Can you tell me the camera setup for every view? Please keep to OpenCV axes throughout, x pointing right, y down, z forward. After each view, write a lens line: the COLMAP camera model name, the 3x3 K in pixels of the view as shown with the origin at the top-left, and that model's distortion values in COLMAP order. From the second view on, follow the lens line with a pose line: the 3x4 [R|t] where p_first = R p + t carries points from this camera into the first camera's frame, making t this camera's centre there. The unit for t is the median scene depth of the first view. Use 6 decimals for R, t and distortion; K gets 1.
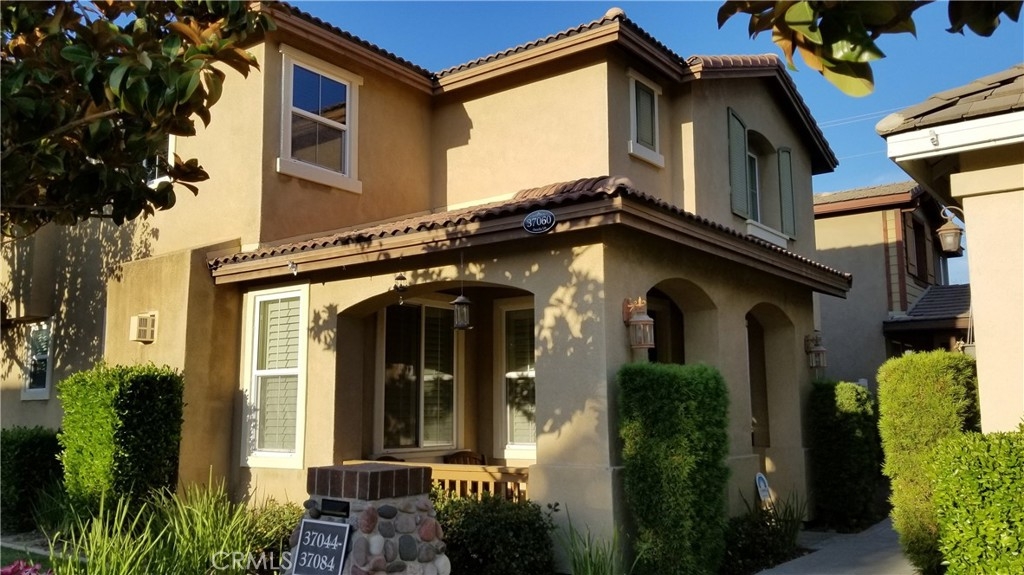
lens RADIAL K [[876.1, 0, 512.0], [0, 876.1, 287.5], [0, 0, 1]] dist [0.183922, -0.440432]
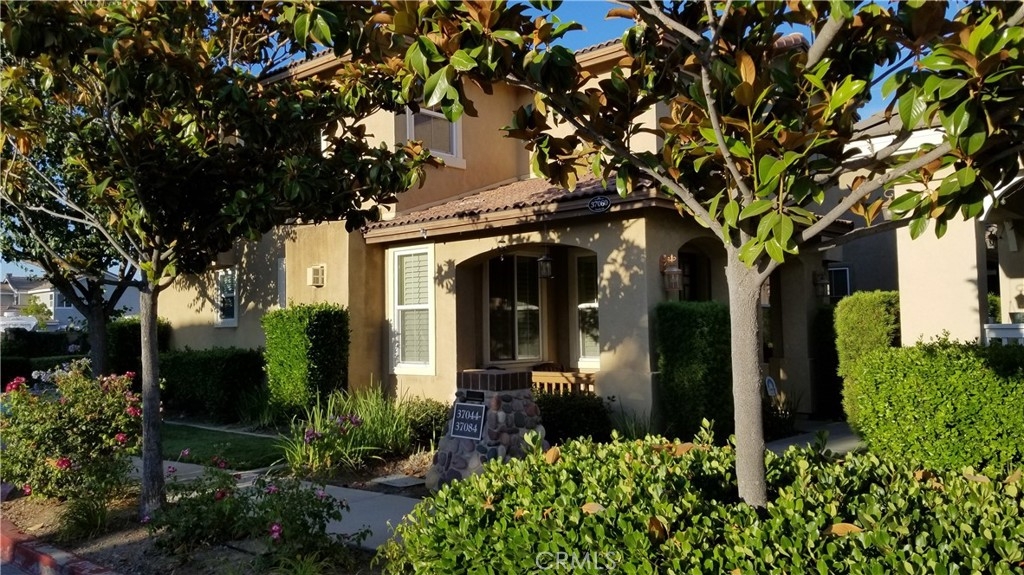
lens RADIAL K [[876.1, 0, 512.0], [0, 876.1, 287.5], [0, 0, 1]] dist [0.183922, -0.440432]
pose [[0.996230, -0.015946, -0.085279, 0.008017], [0.024126, 0.995110, 0.095778, -0.070768], [0.083335, -0.097474, 0.991743, -0.390518]]
